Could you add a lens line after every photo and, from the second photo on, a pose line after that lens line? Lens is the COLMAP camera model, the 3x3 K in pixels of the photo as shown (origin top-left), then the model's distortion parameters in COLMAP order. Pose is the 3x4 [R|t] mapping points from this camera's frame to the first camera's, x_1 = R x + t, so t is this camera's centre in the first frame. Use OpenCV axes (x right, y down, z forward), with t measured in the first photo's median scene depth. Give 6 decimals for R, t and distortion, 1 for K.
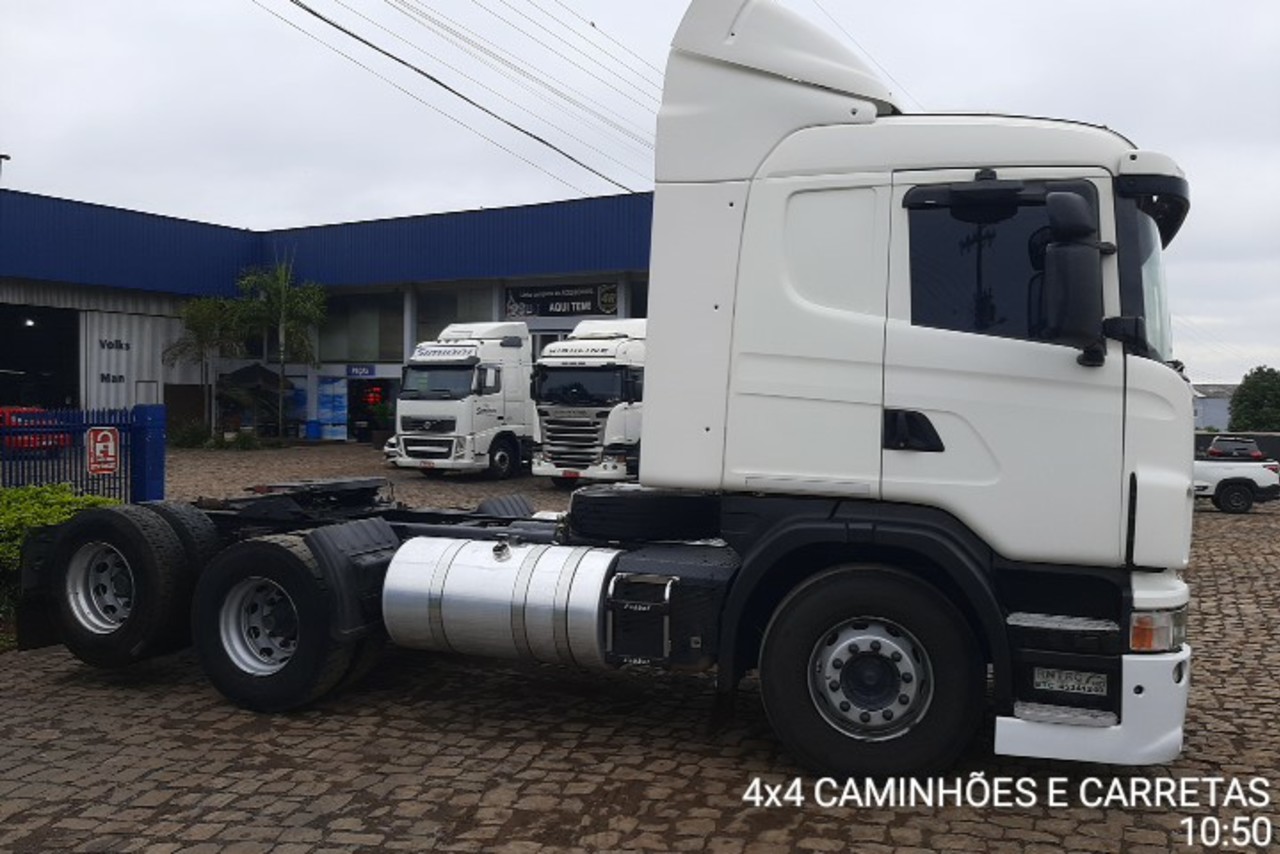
lens RADIAL K [[1004.0, 0, 640.0], [0, 1004.0, 427.0], [0, 0, 1]] dist [0.003615, -0.009445]
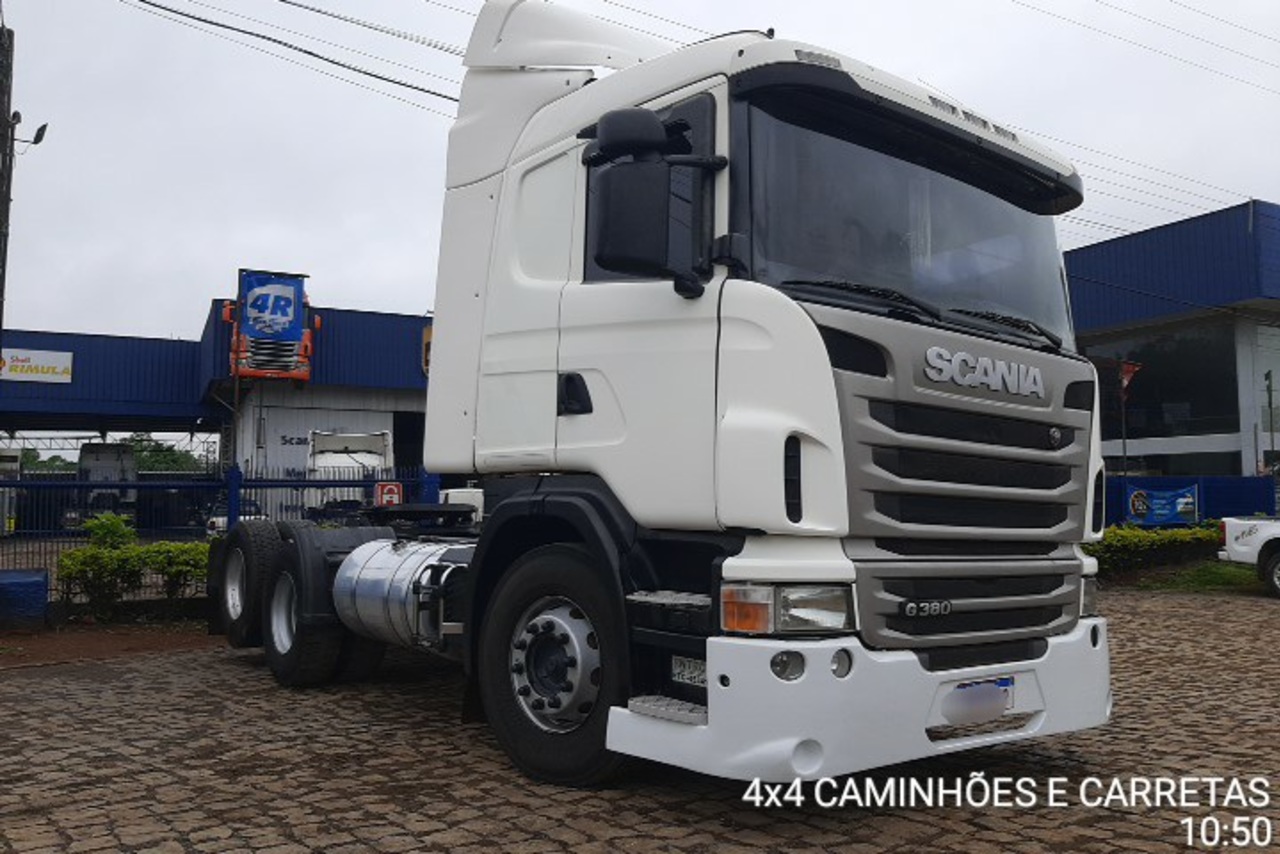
lens RADIAL K [[1004.0, 0, 640.0], [0, 1004.0, 427.0], [0, 0, 1]] dist [0.003615, -0.009445]
pose [[0.844771, -0.058765, -0.531892, 0.812085], [0.003042, 0.994463, -0.105041, 0.132283], [0.535120, 0.087117, 0.840272, 0.245847]]
